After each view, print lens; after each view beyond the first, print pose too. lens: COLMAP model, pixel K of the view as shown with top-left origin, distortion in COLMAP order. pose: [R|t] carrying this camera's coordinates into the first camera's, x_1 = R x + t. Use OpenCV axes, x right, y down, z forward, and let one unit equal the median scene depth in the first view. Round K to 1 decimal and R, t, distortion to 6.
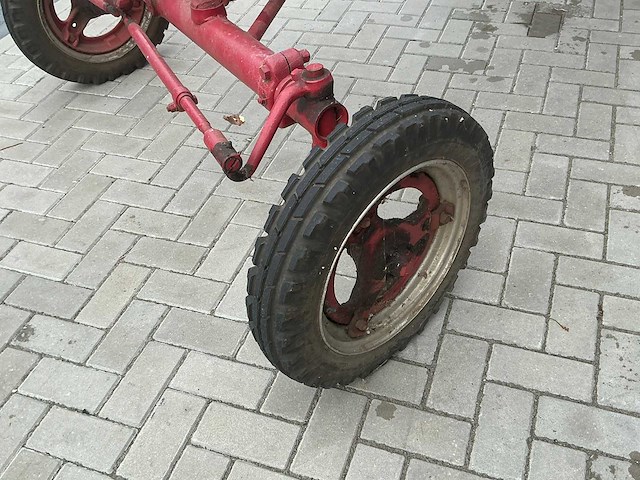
lens RADIAL K [[672.4, 0, 314.3], [0, 672.4, 242.1], [0, 0, 1]] dist [0.041543, 0.000000]
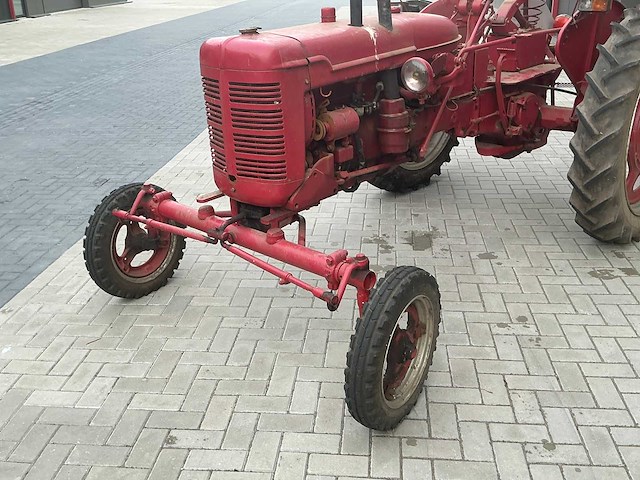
lens RADIAL K [[672.4, 0, 313.7], [0, 672.4, 239.2], [0, 0, 1]] dist [0.041543, 0.000000]
pose [[0.969812, -0.051194, 0.238419, -0.483071], [0.130932, 0.934145, -0.332009, 0.277506], [-0.205721, 0.353203, 0.912648, -0.670376]]
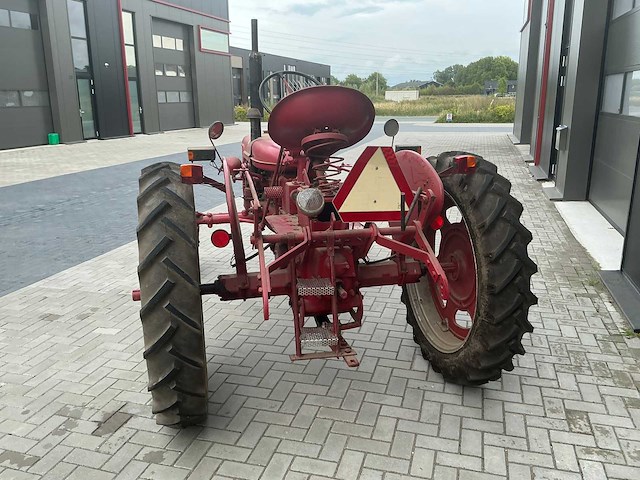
lens RADIAL K [[526.1, 0, 318.7], [0, 526.1, 250.3], [0, 0, 1]] dist [0.050025, -0.096047]
pose [[0.996520, 0.034460, 0.075895, 1.138422], [0.001986, 0.900462, -0.434930, -0.291242], [-0.083328, 0.433567, 0.897260, -0.263689]]
